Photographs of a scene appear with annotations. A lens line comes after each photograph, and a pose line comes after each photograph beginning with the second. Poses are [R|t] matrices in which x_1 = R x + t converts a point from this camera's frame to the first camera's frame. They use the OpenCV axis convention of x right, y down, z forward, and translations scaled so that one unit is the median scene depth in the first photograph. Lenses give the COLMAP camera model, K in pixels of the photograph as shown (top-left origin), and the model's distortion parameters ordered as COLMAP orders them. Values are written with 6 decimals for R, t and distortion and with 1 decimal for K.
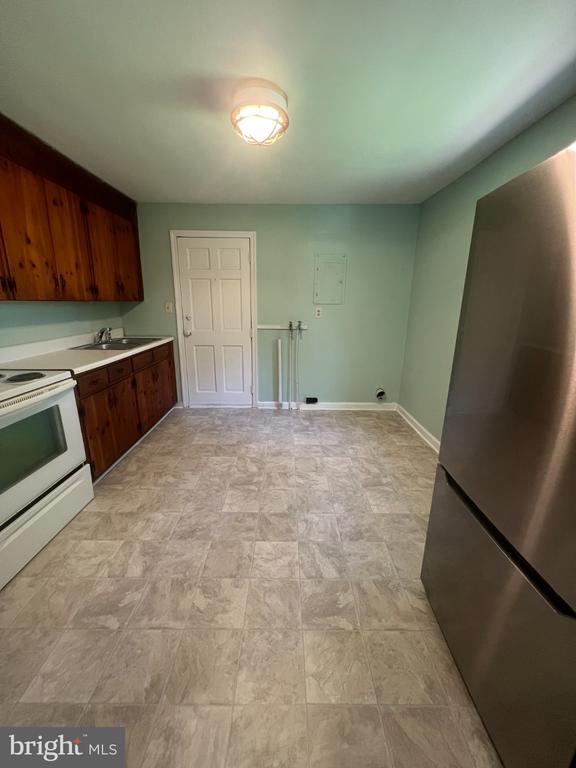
lens RADIAL K [[306.8, 0, 288.0], [0, 306.8, 384.0], [0, 0, 1]] dist [0.000399, 0.000562]
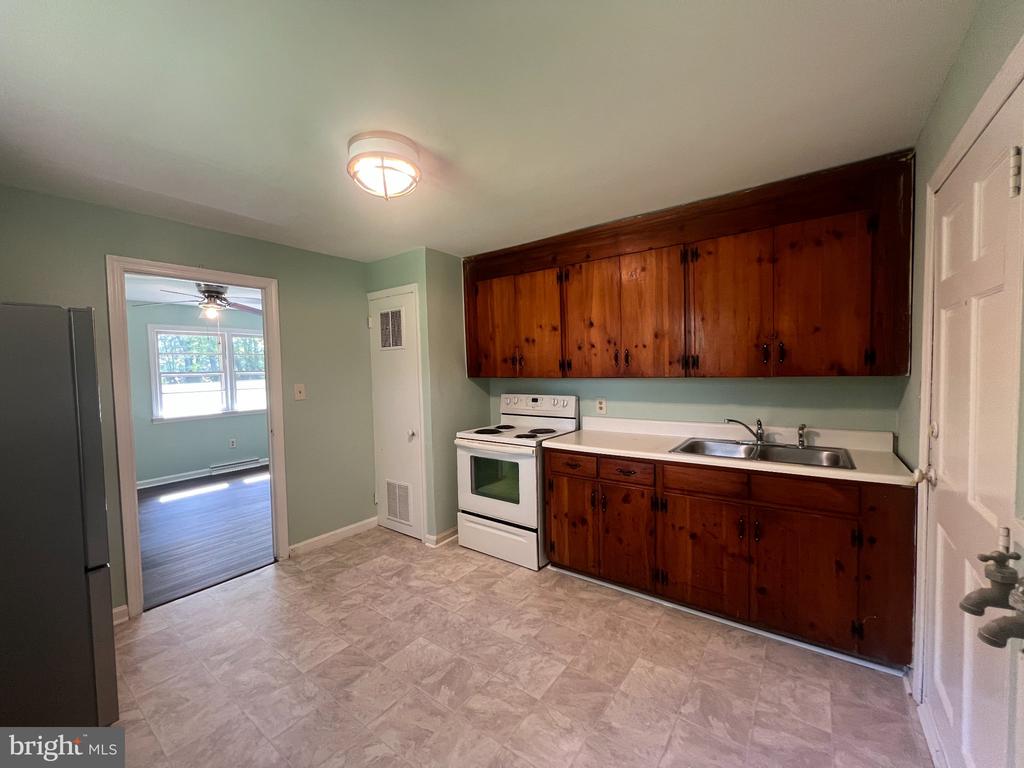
lens RADIAL K [[409.1, 0, 513.1], [0, 409.1, 384.1], [0, 0, 1]] dist [0.000399, 0.000562]
pose [[-0.594248, 0.037611, -0.803402, 0.282133], [-0.190654, 0.963848, 0.186142, -0.276842], [0.781358, 0.263786, -0.565594, 0.956211]]
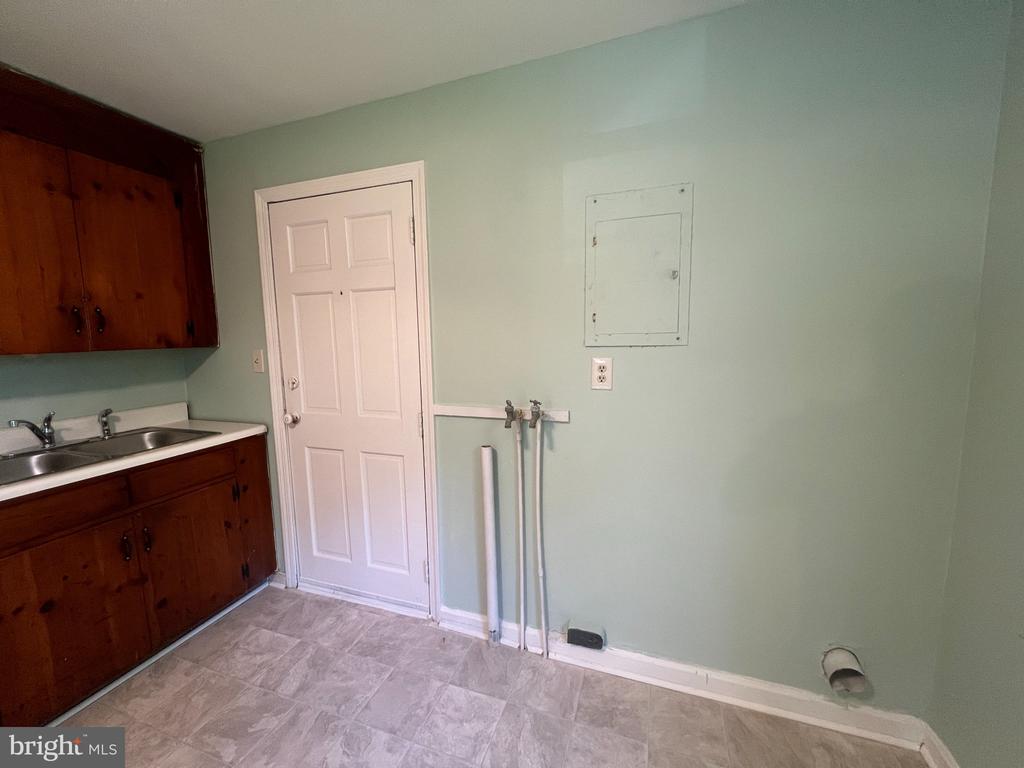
lens RADIAL K [[409.1, 0, 513.1], [0, 409.1, 384.1], [0, 0, 1]] dist [0.000399, 0.000562]
pose [[0.941014, 0.013520, -0.338096, 0.168646], [-0.061175, 0.989533, -0.130697, -0.170902], [0.332790, 0.143670, 0.931992, 0.614211]]
